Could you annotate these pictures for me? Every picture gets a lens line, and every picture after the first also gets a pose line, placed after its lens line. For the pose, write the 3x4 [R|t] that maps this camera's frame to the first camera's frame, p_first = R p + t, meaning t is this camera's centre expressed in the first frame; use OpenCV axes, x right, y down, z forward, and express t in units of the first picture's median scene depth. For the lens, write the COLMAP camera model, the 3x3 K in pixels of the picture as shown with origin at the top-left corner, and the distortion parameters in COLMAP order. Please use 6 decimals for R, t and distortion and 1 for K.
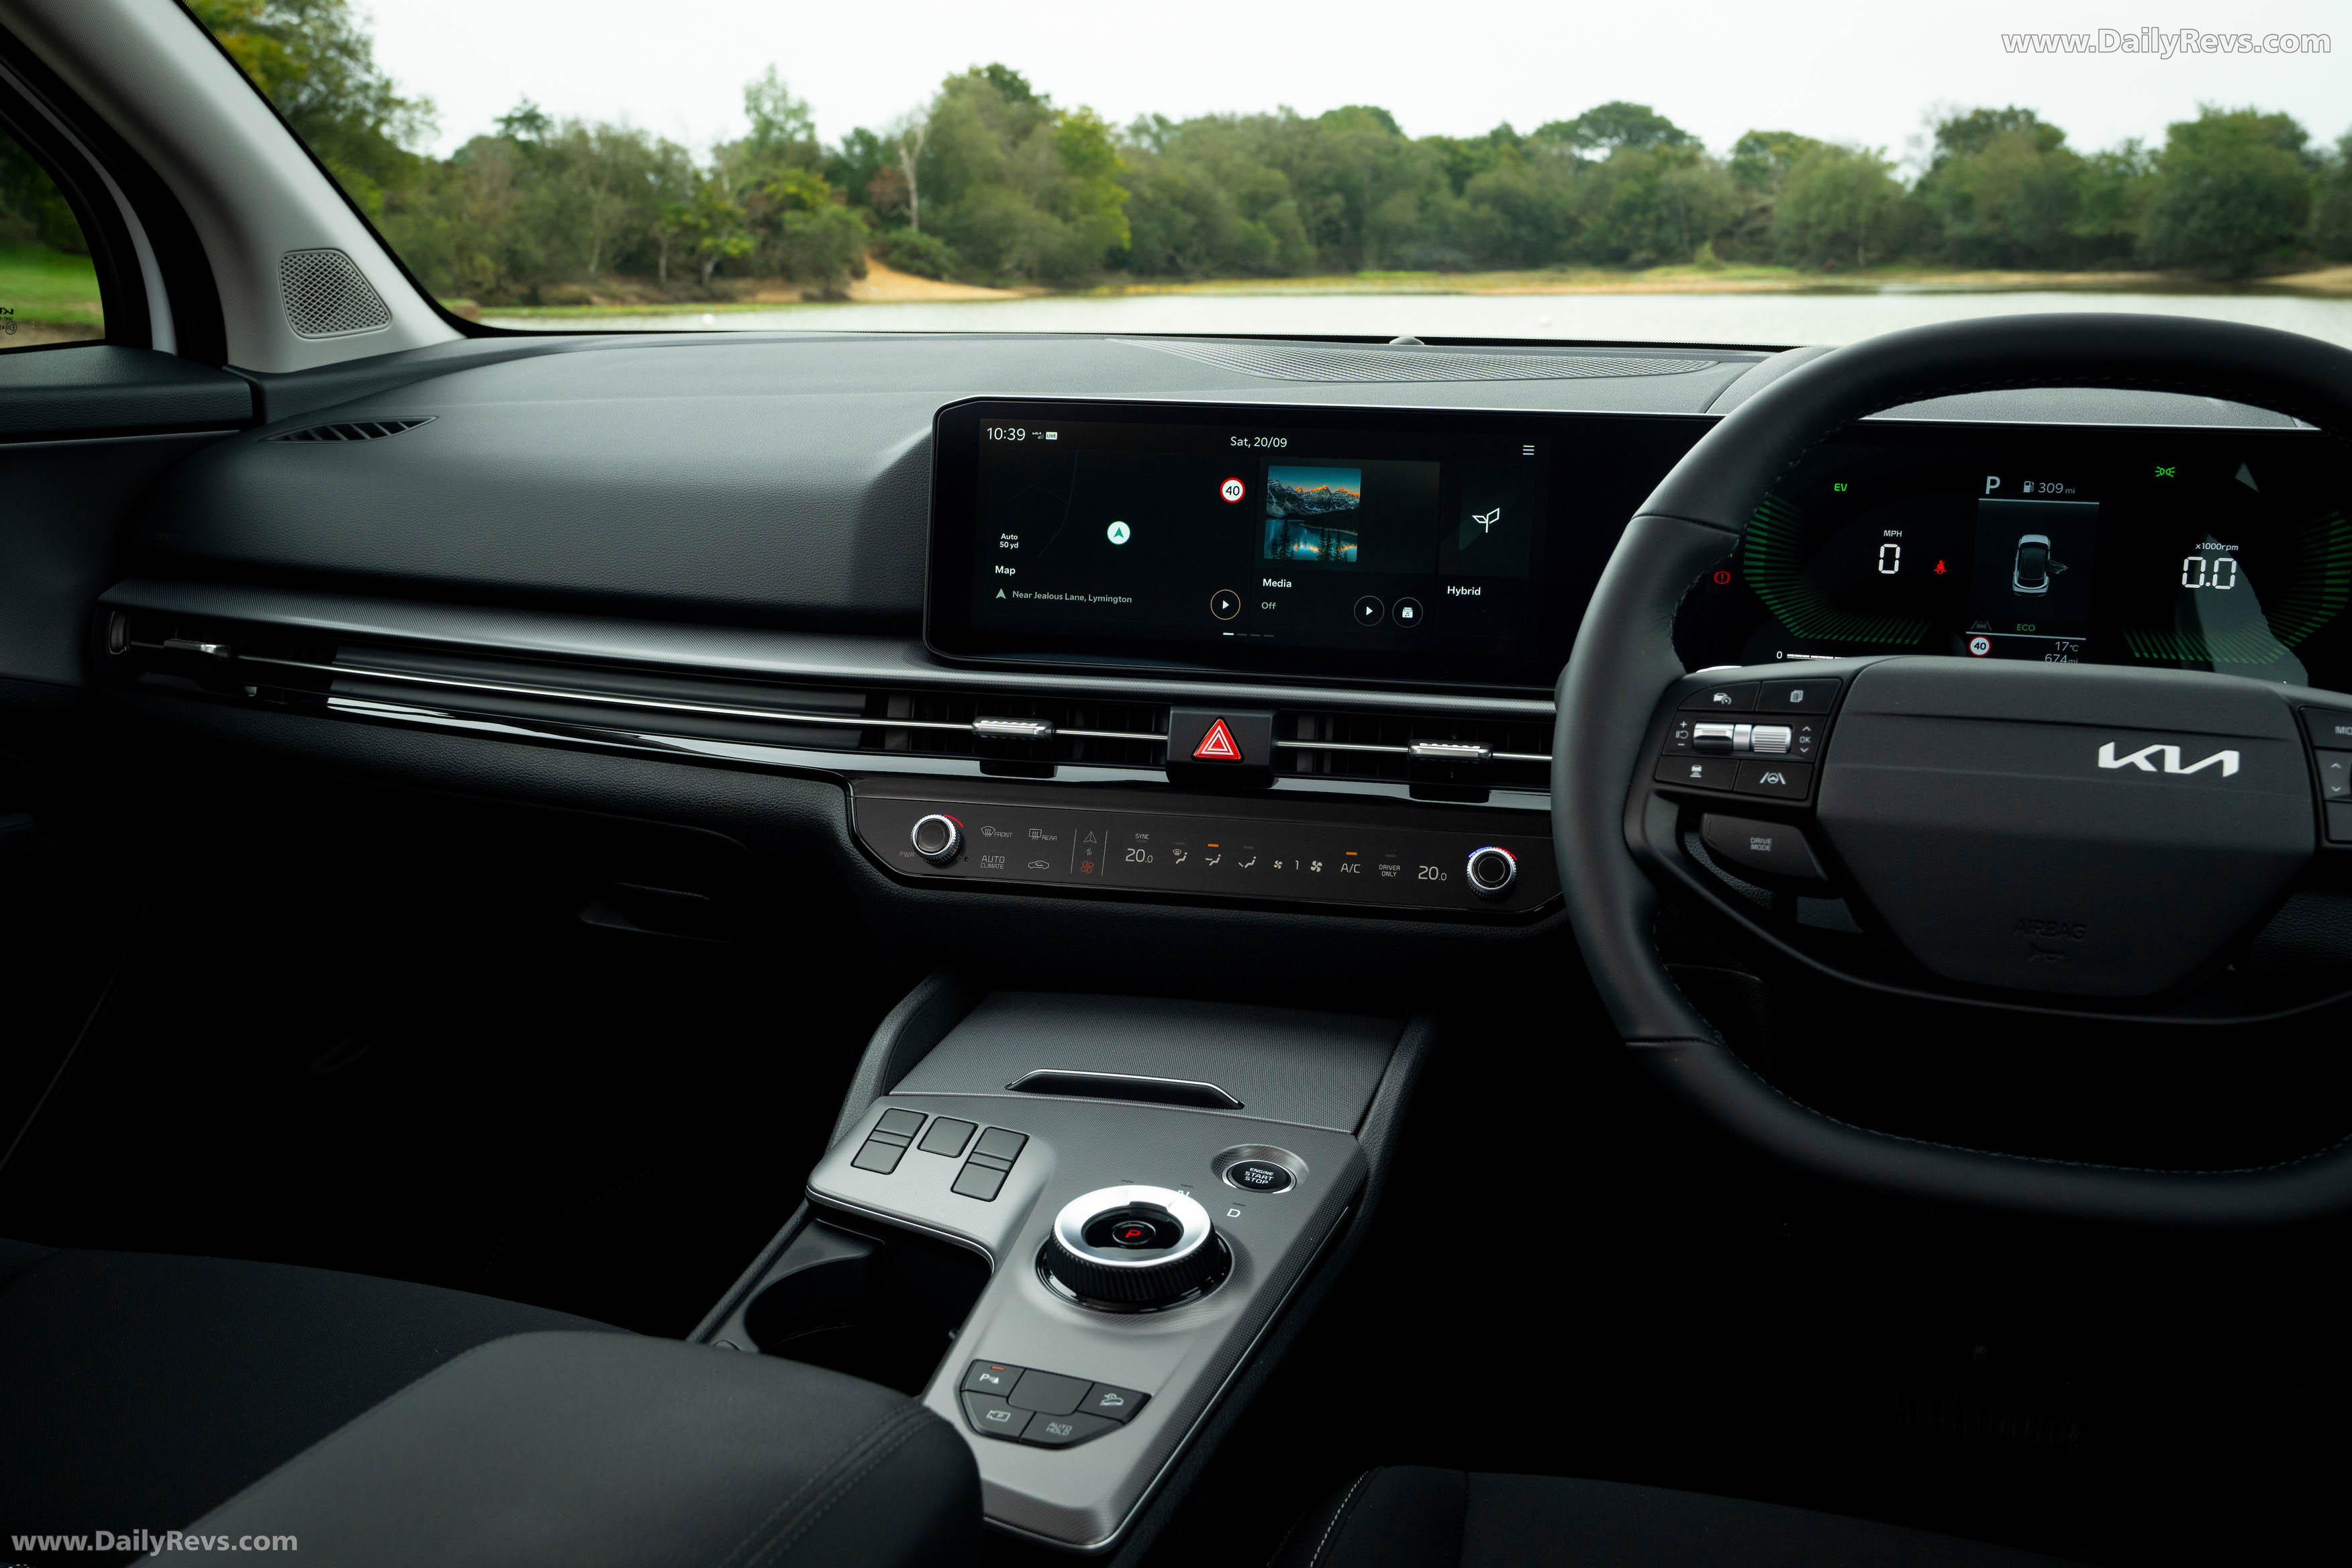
lens RADIAL K [[2224.4, 0, 1139.9], [0, 2224.4, 783.5], [0, 0, 1]] dist [0.009119, 0.117518]
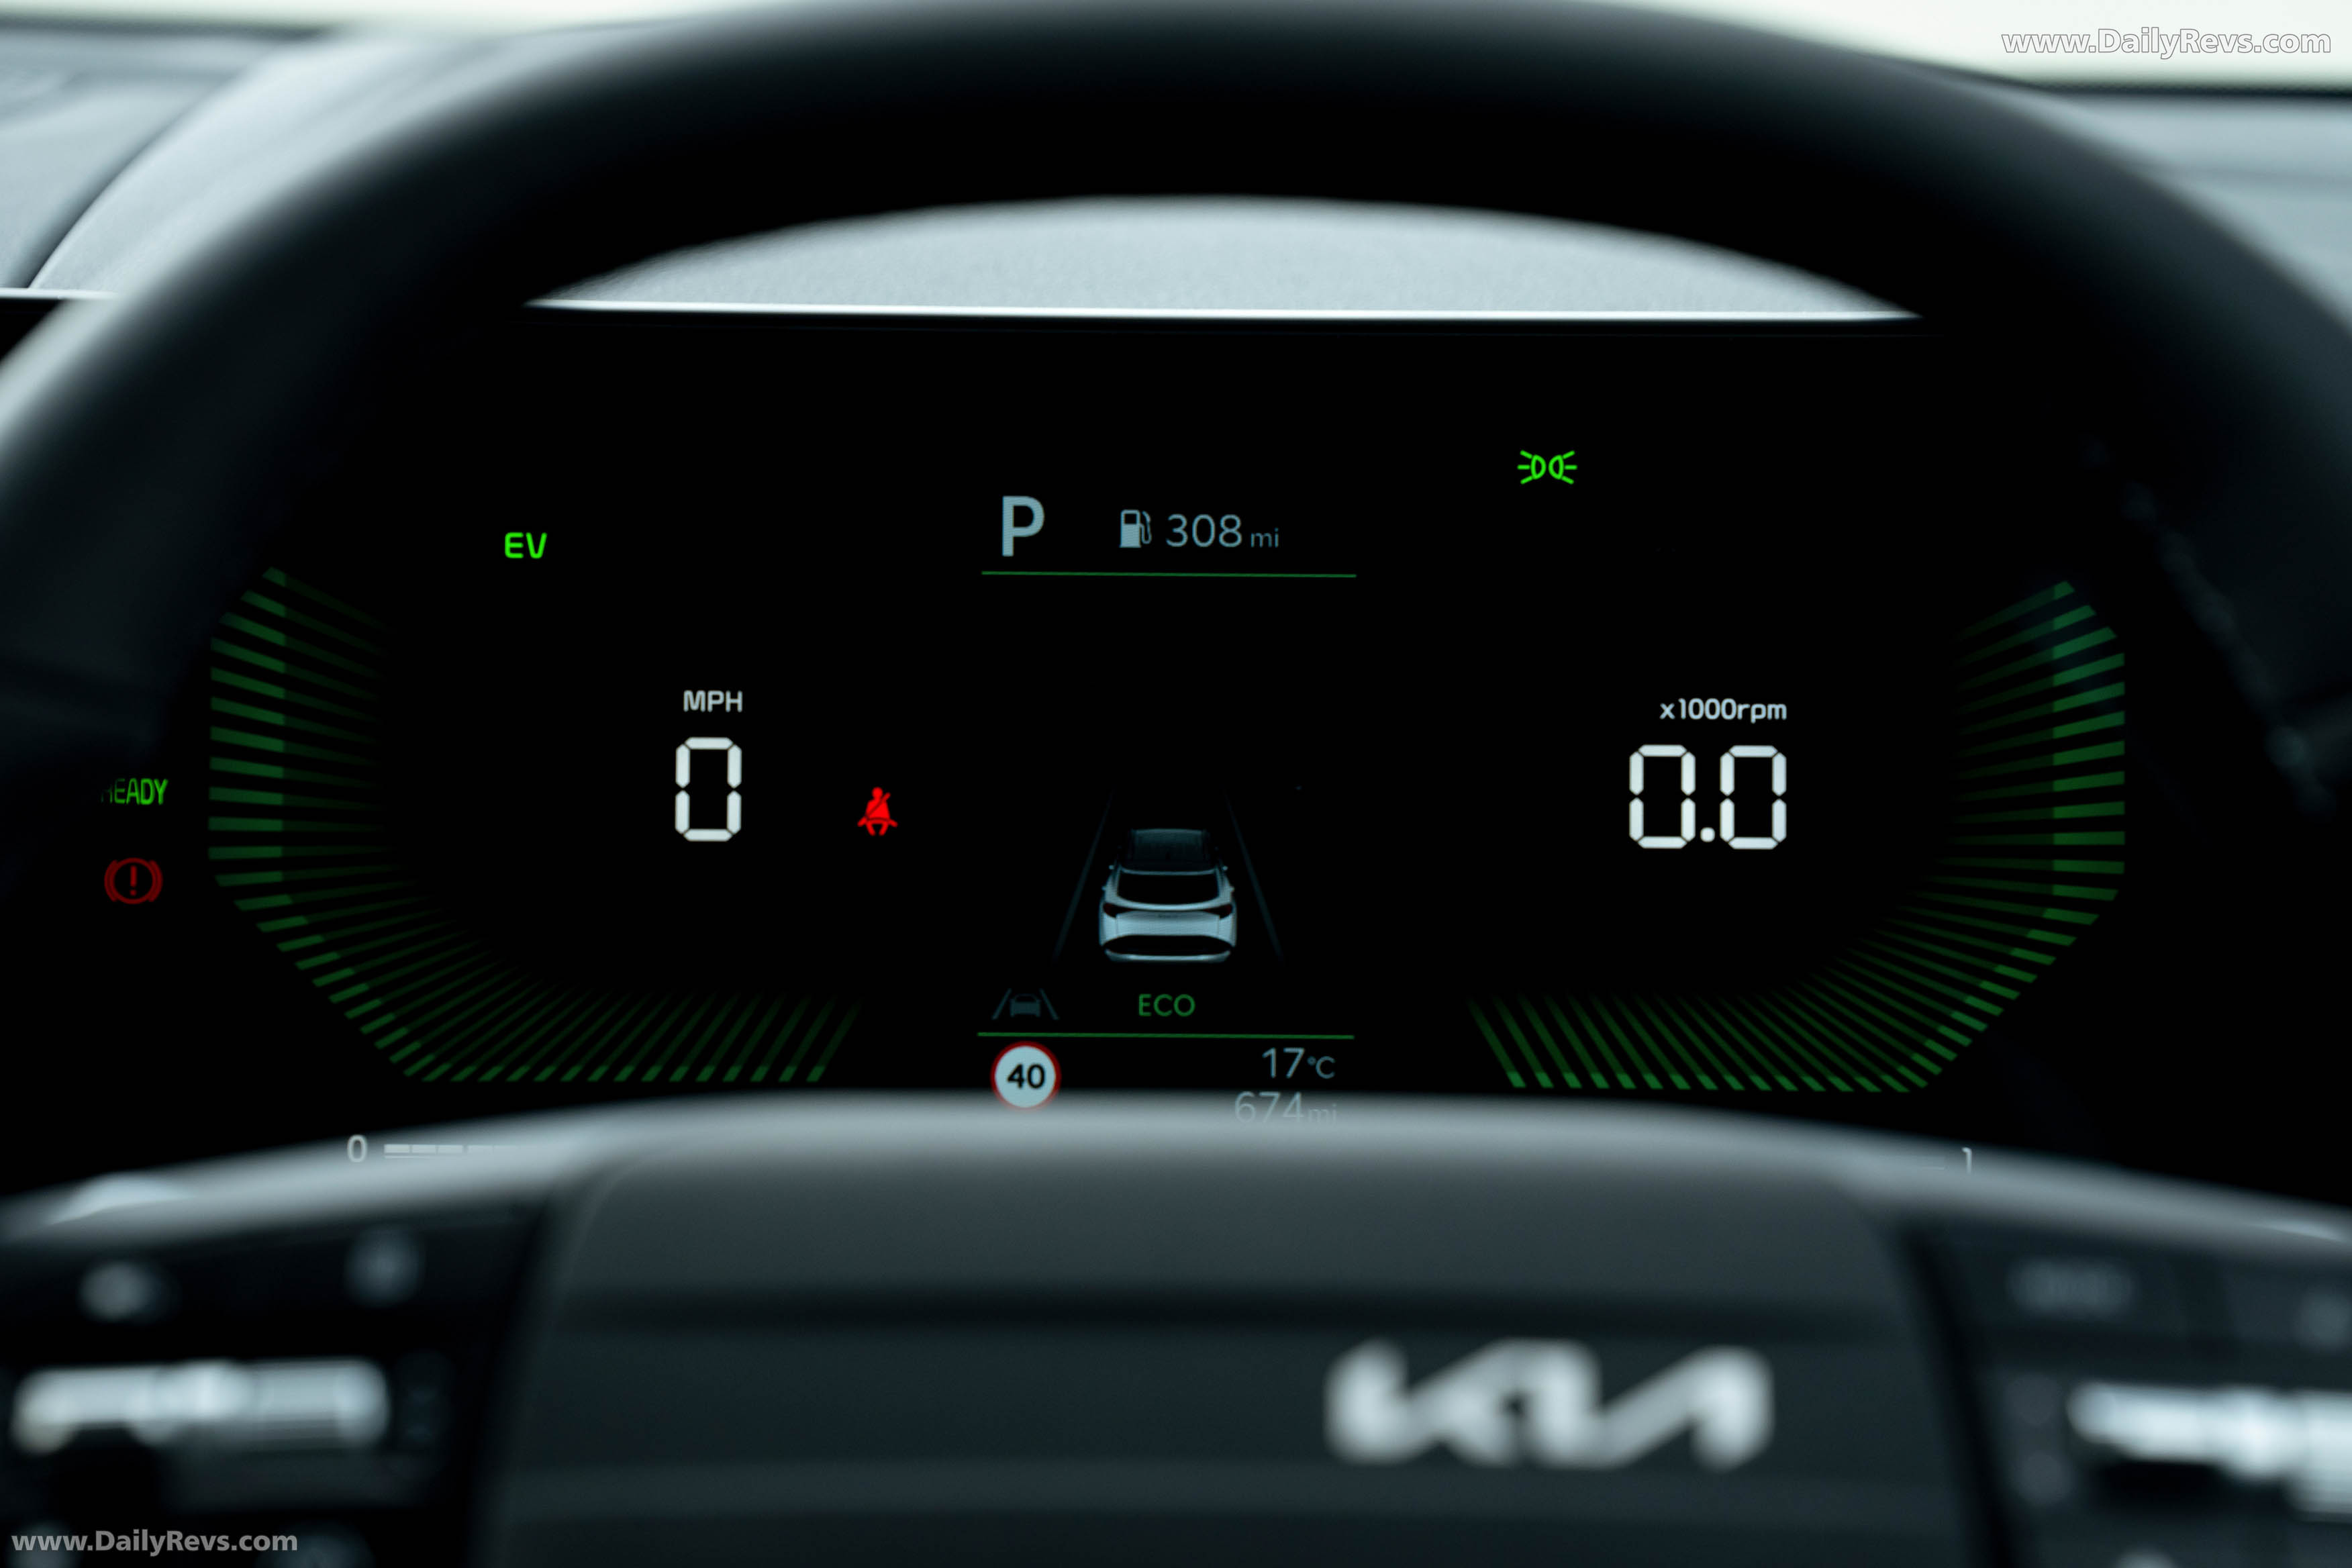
lens RADIAL K [[9618.2, 0, 1165.8], [0, 9618.2, 790.6], [0, 0, 1]] dist [1.759662, 1.995988]
pose [[0.940834, -0.040919, 0.336389, -0.026744], [0.076583, 0.992675, -0.093441, 0.020422], [-0.330102, 0.113674, 0.937076, -0.186985]]
